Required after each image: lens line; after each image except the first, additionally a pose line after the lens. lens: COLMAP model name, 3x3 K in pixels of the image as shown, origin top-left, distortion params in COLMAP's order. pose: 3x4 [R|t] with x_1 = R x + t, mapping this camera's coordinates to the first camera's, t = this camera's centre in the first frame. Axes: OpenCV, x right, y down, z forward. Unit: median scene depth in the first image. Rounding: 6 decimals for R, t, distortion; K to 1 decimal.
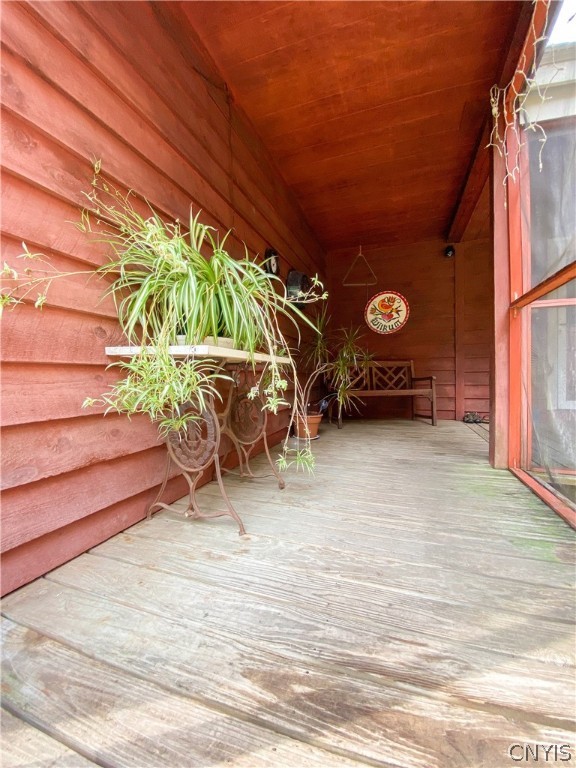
lens RADIAL K [[309.1, 0, 288.0], [0, 309.1, 384.0], [0, 0, 1]] dist [0.022876, -0.022280]
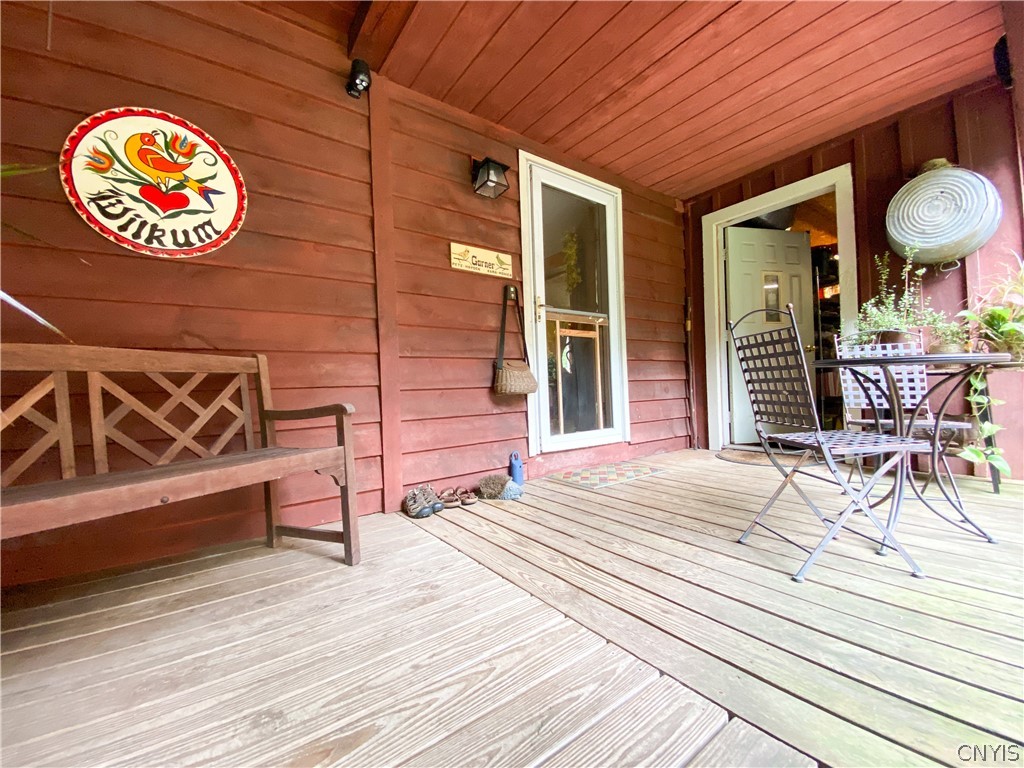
lens RADIAL K [[412.1, 0, 512.0], [0, 412.1, 384.0], [0, 0, 1]] dist [0.022876, -0.022280]
pose [[0.544199, 0.003329, 0.838949, 0.184093], [0.043918, 0.998508, -0.032450, -0.021500], [-0.837806, 0.054505, 0.543241, 0.559346]]
